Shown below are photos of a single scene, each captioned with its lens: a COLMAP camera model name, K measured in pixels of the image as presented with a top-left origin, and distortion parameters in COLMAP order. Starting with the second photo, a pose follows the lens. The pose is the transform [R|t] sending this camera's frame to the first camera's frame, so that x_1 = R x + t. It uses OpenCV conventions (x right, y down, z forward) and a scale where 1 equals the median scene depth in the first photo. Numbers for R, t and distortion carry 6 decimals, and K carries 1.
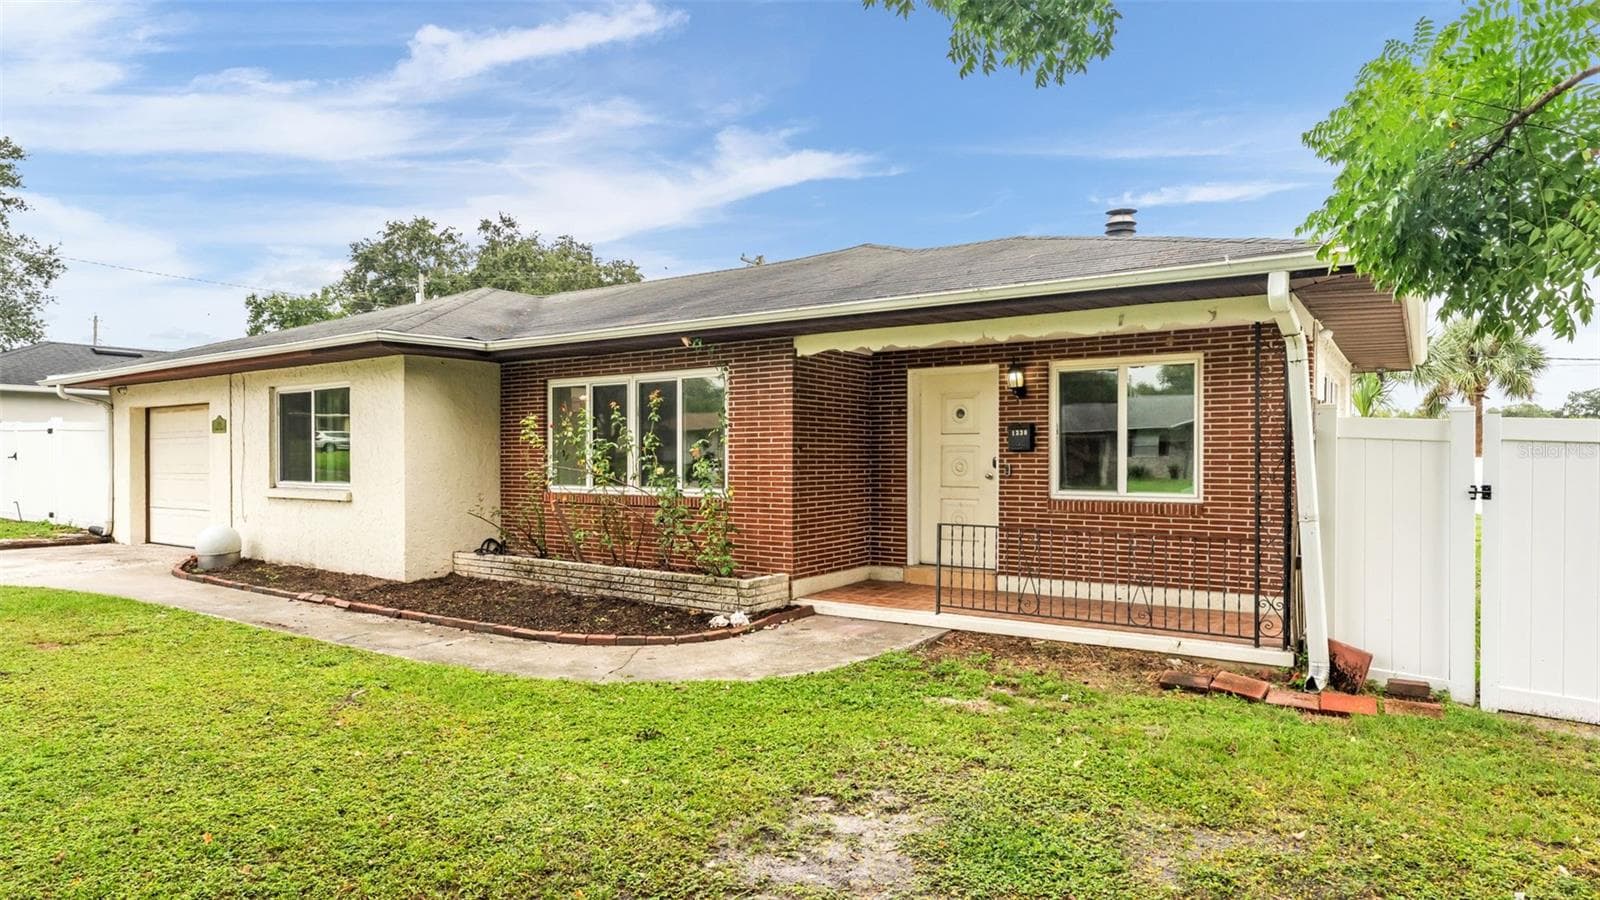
lens RADIAL K [[926.4, 0, 800.0], [0, 926.4, 450.0], [0, 0, 1]] dist [0.001731, 0.000266]
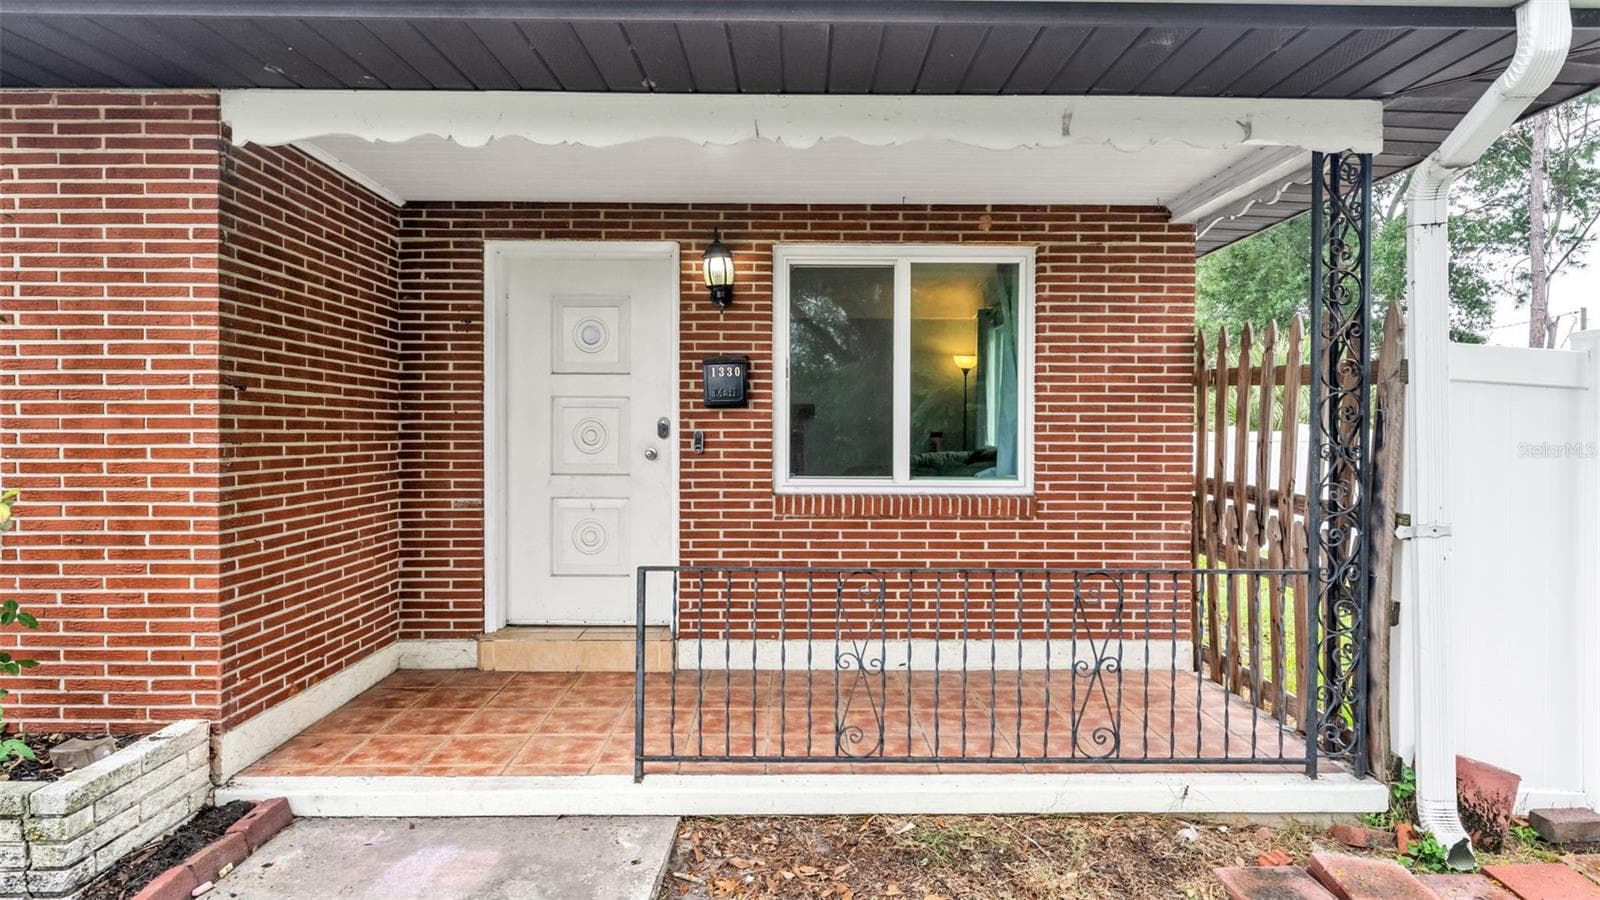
lens RADIAL K [[878.6, 0, 790.7], [0, 878.6, 442.0], [0, 0, 1]] dist [0.003176, 0.000280]
pose [[0.817949, -0.004340, 0.575275, -0.023724], [-0.007509, 0.999806, 0.018220, 0.012423], [-0.575242, -0.019223, 0.817757, 0.566572]]
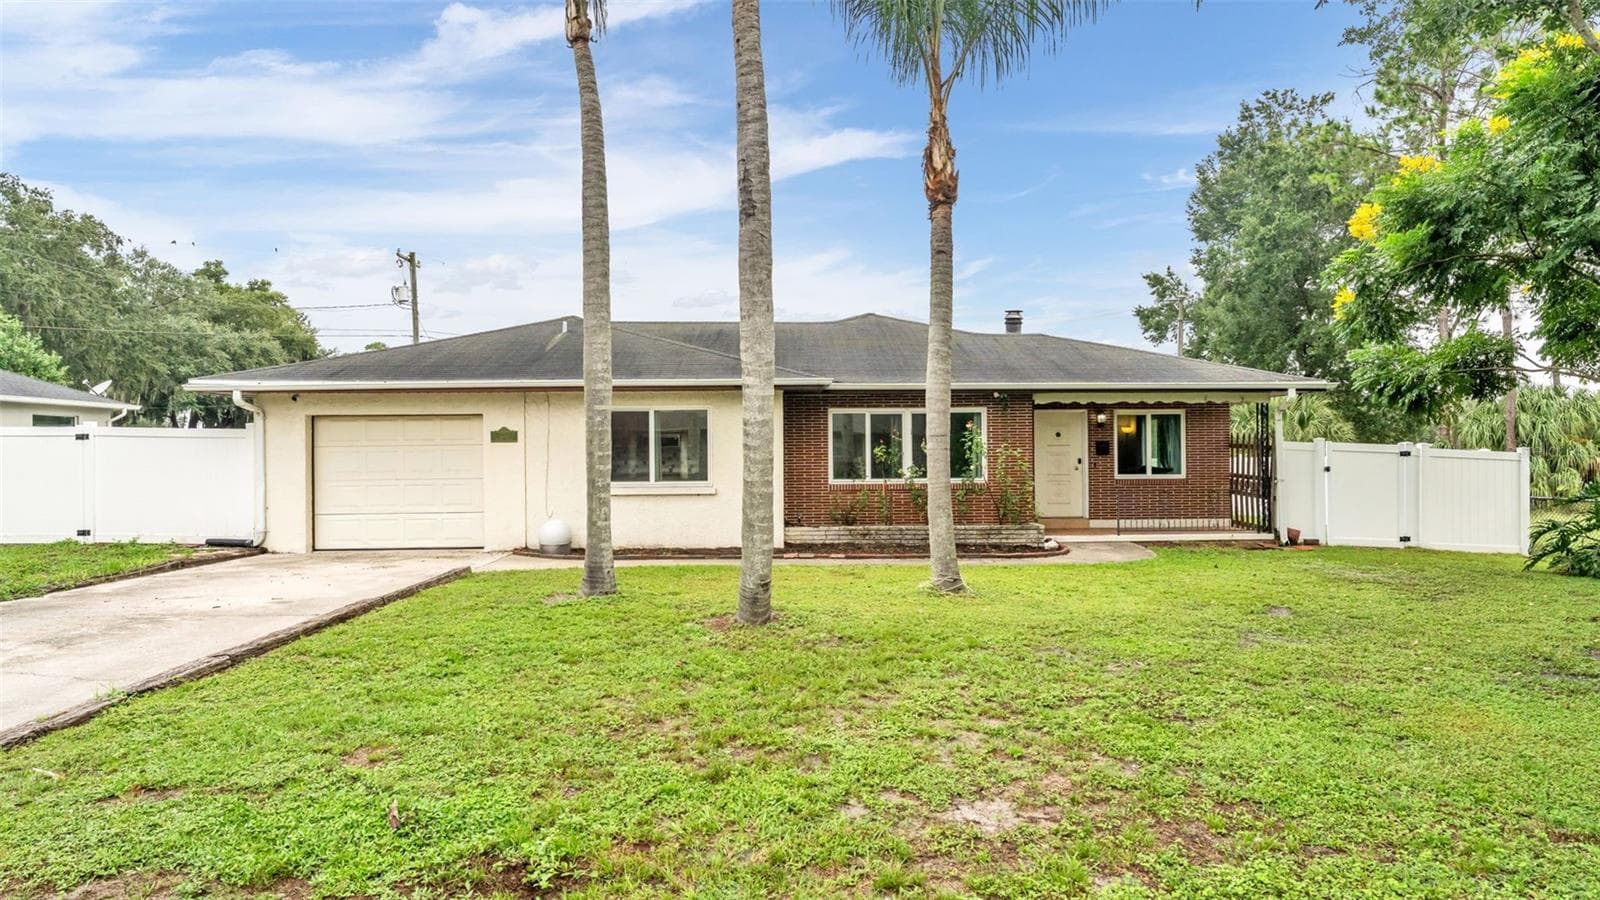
lens RADIAL K [[926.4, 0, 800.0], [0, 926.4, 450.0], [0, 0, 1]] dist [0.001731, 0.000266]
pose [[0.805783, -0.001659, 0.592209, -1.444580], [0.003388, 0.999993, -0.001808, -0.008001], [-0.592201, 0.003464, 0.805783, -0.197761]]
